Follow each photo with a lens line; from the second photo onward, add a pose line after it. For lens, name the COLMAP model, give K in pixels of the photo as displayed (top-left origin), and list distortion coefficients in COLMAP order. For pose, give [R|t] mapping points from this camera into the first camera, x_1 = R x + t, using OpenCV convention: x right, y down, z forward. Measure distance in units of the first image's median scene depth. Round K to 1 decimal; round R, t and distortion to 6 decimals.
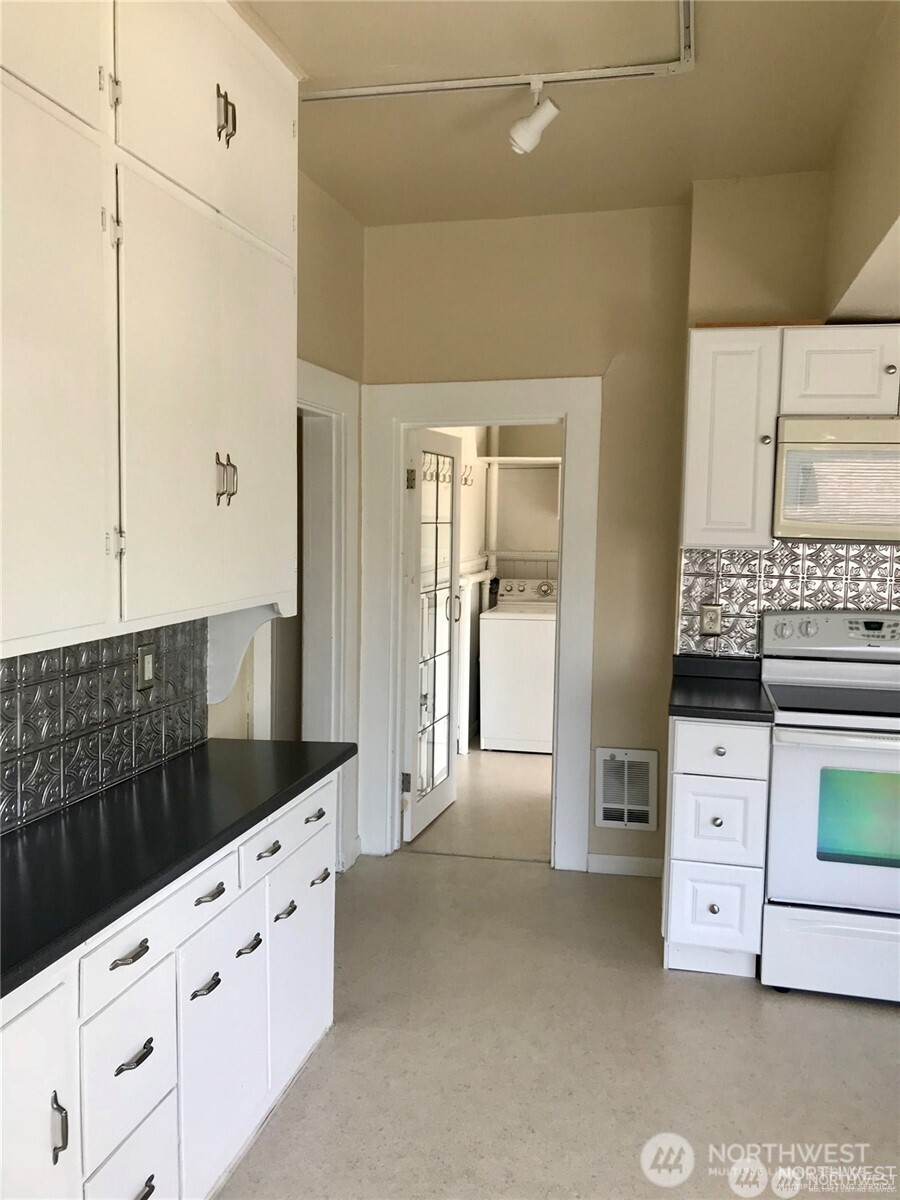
lens RADIAL K [[1031.7, 0, 450.2], [0, 1031.7, 589.5], [0, 0, 1]] dist [-0.003600, -0.006633]
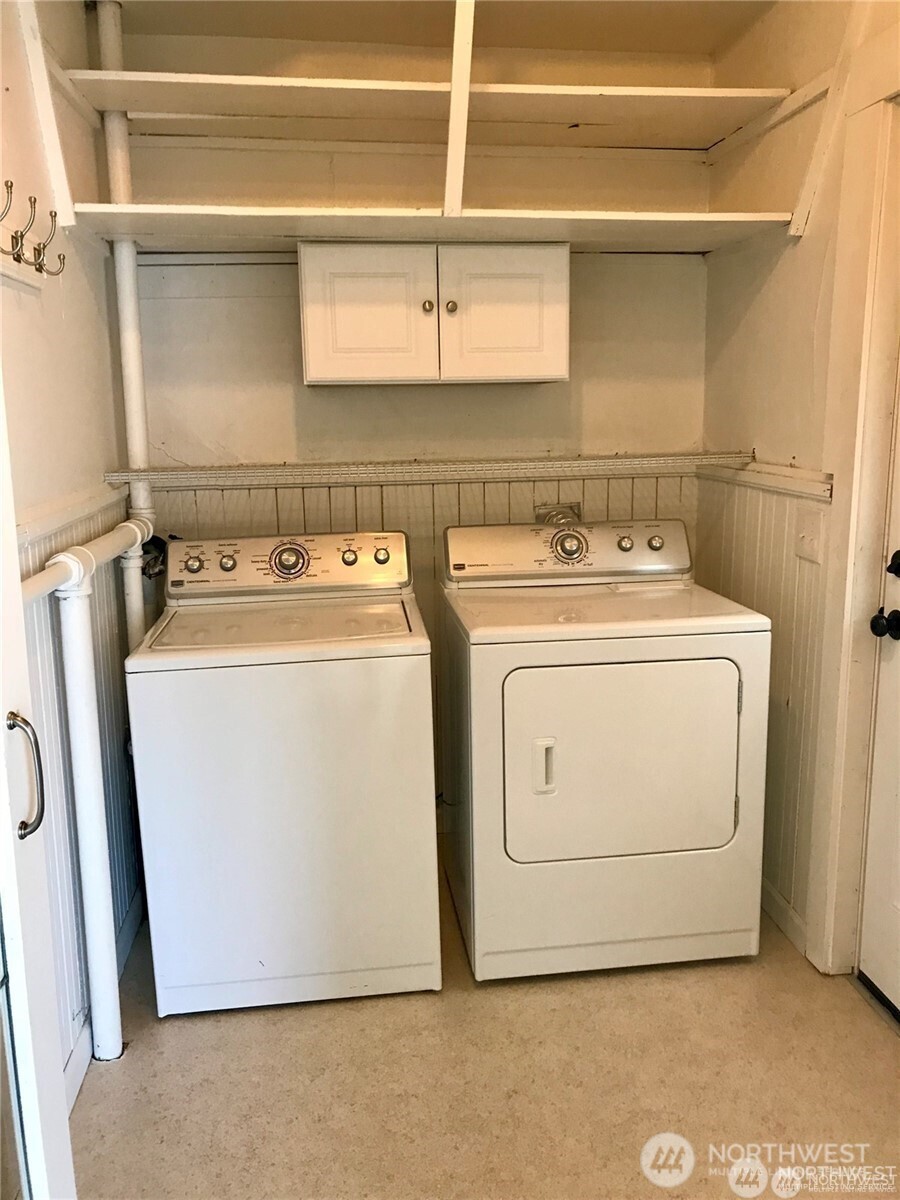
lens RADIAL K [[996.7, 0, 450.0], [0, 996.7, 600.0], [0, 0, 1]] dist [0.005895, 0.007442]
pose [[0.934871, -0.090232, 0.343328, 0.016906], [0.047675, 0.990308, 0.130449, -0.031876], [-0.351771, -0.105585, 0.930112, 0.618887]]
